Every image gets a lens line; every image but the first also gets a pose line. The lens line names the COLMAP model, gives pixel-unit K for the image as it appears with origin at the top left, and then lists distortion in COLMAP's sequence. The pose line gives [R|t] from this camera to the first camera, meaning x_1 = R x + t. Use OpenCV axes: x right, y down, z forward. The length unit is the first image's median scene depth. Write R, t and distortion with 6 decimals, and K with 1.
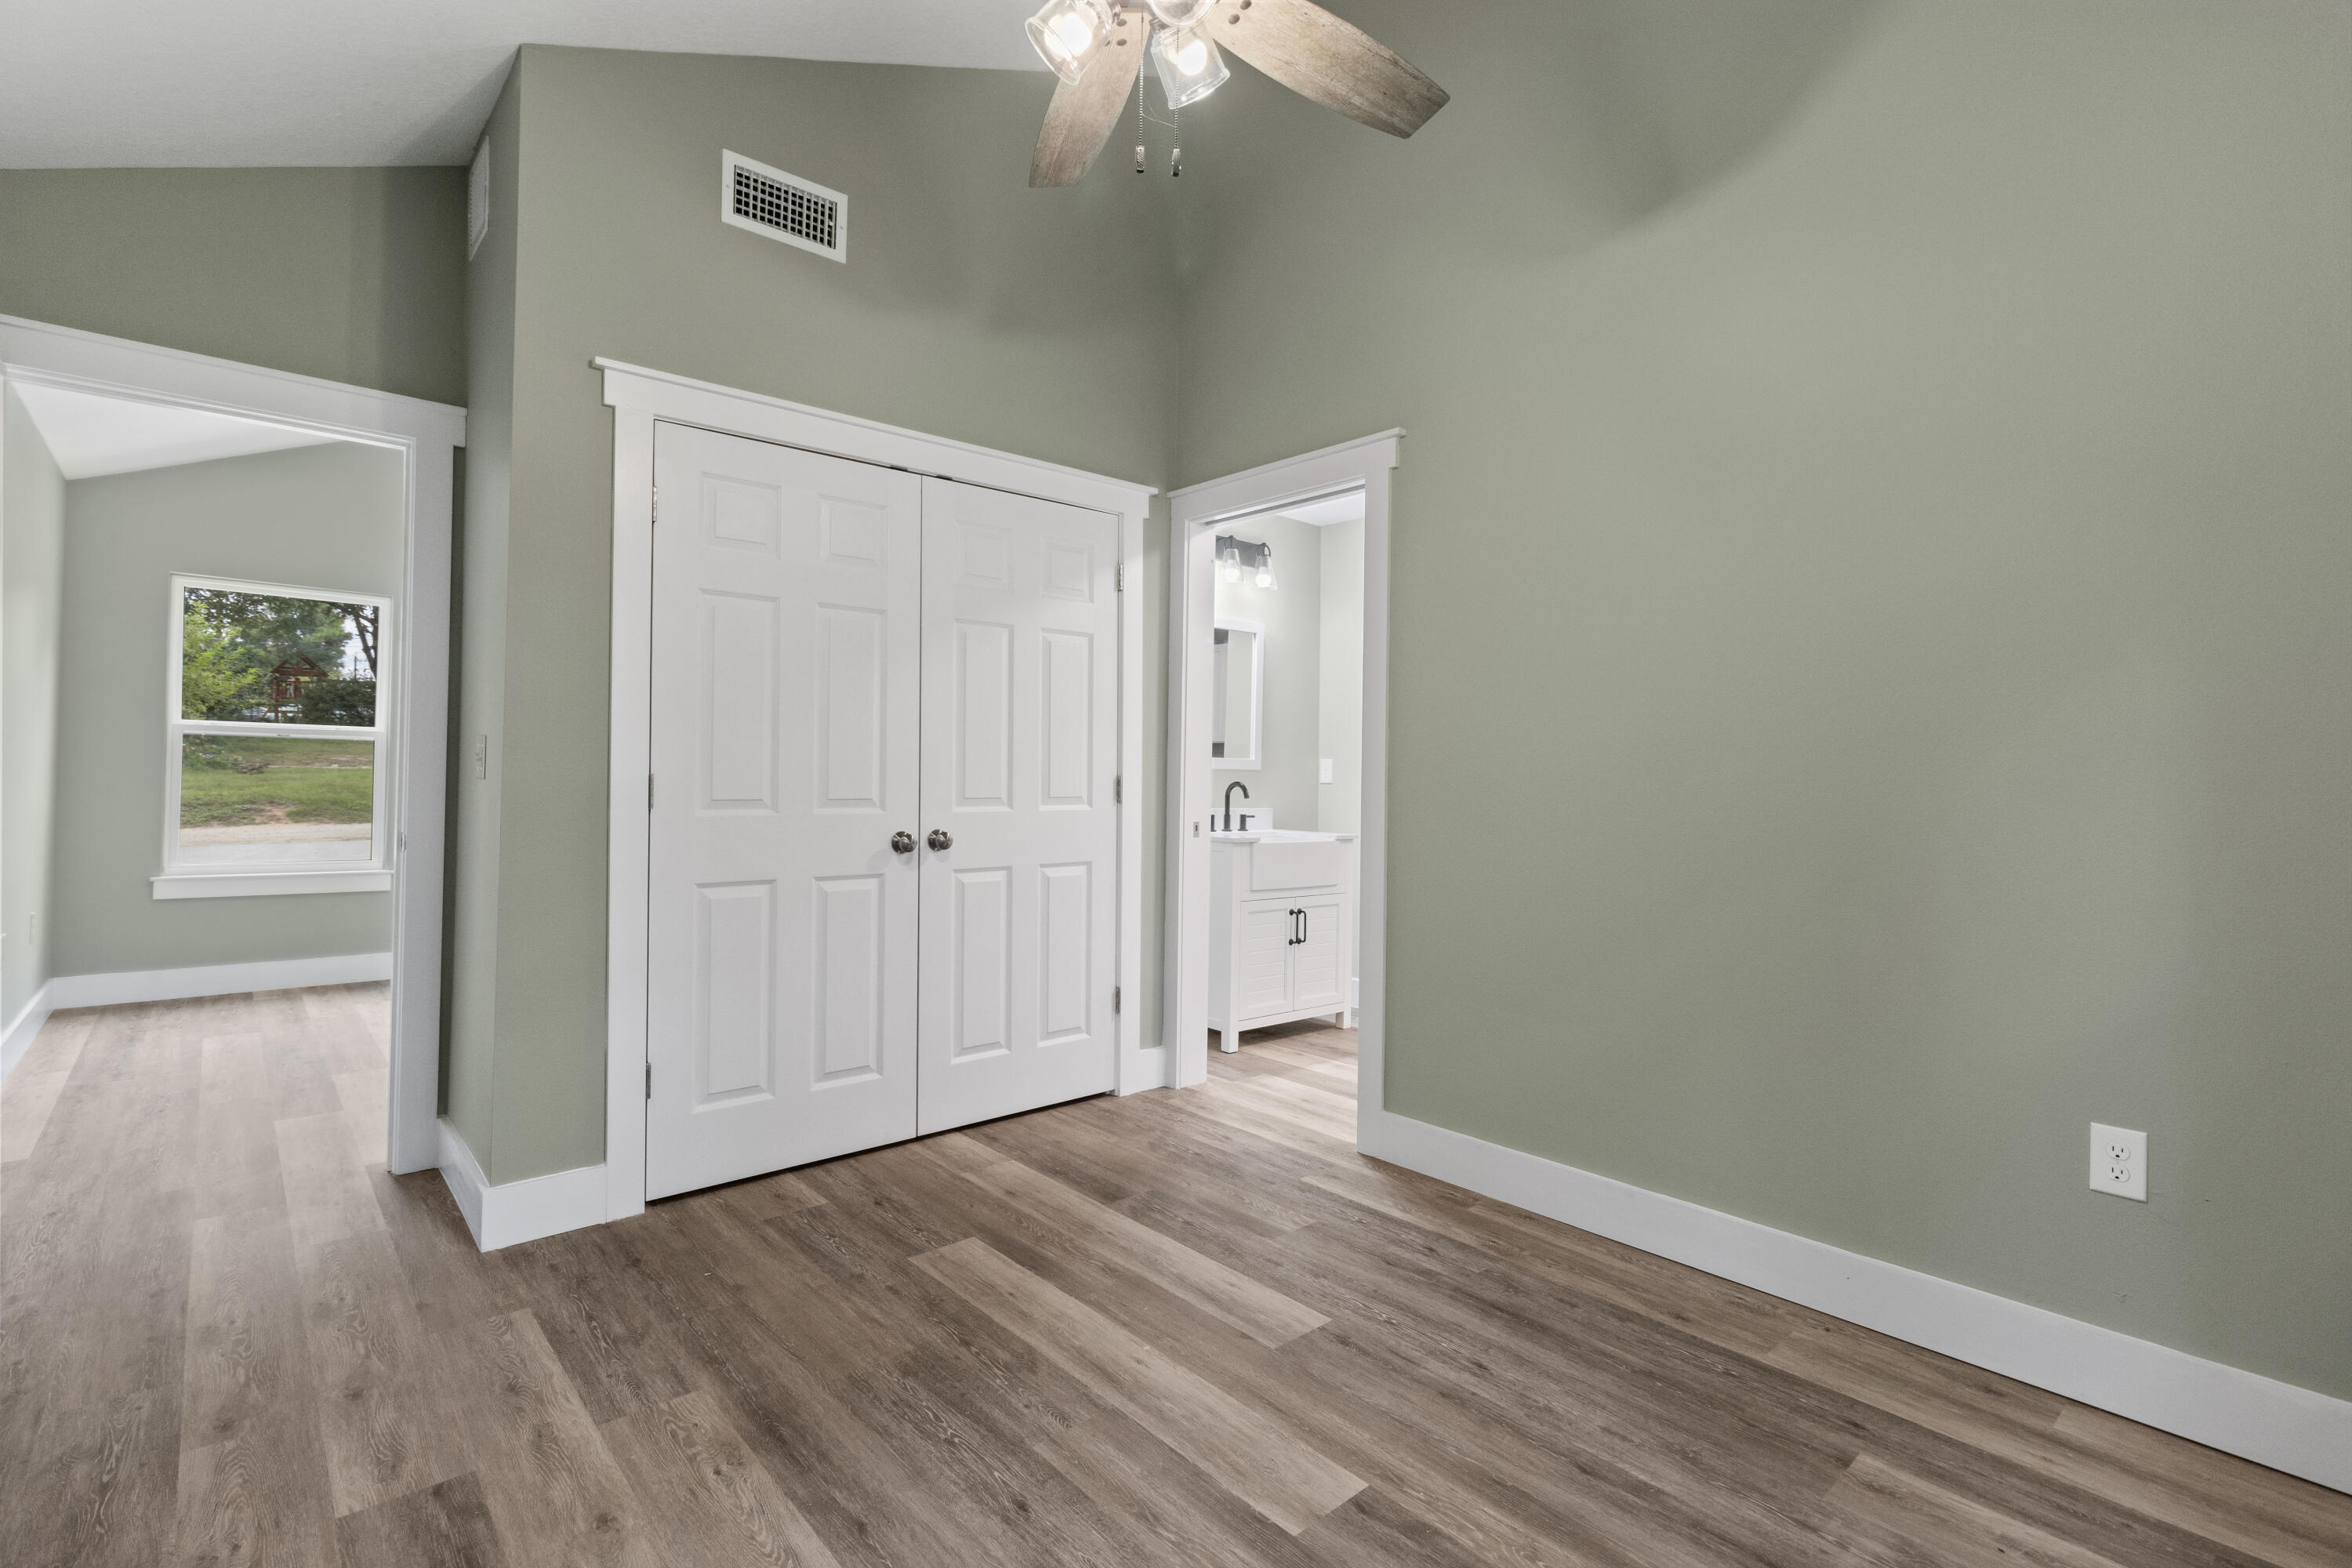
lens RADIAL K [[1086.8, 0, 1177.6], [0, 1086.8, 783.0], [0, 0, 1]] dist [0.005875, -0.000076]
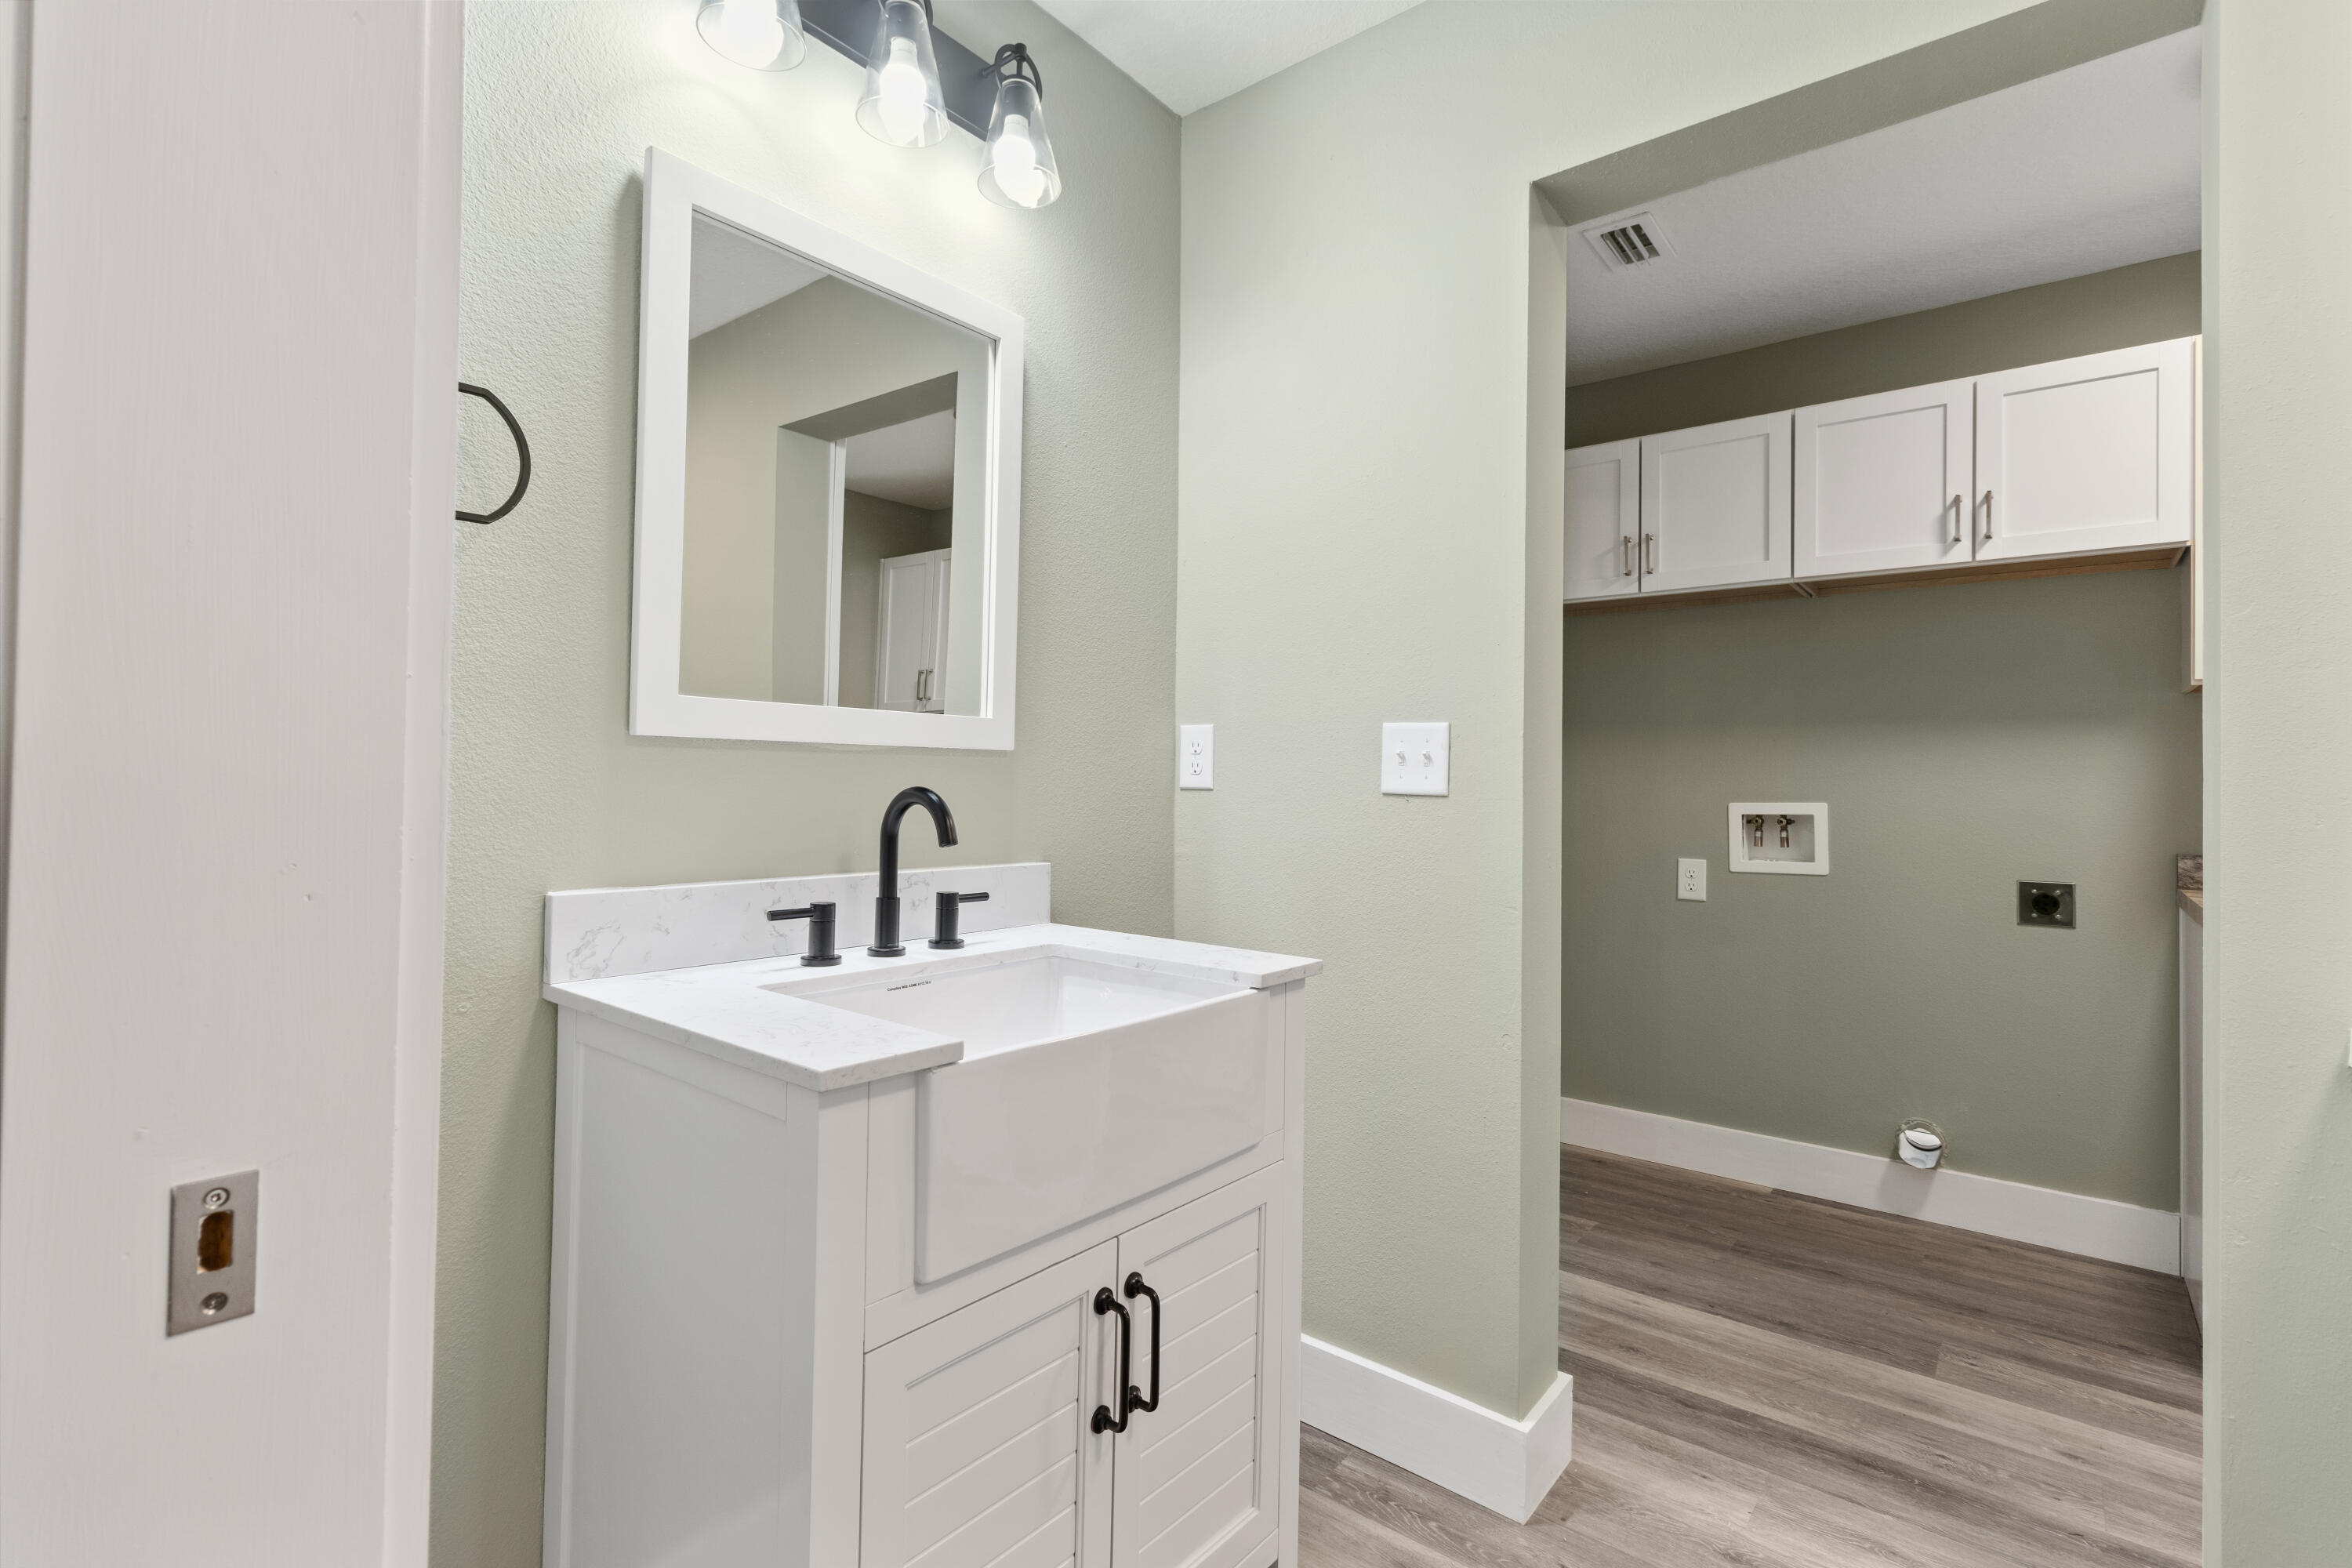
lens RADIAL K [[1086.8, 0, 1183.4], [0, 1086.8, 776.3], [0, 0, 1]] dist [0.005875, -0.000076]
pose [[0.984142, 0.001464, 0.177376, 0.072514], [-0.001396, 0.999999, -0.000509, -0.004276], [-0.177376, 0.000253, 0.984143, 0.695437]]
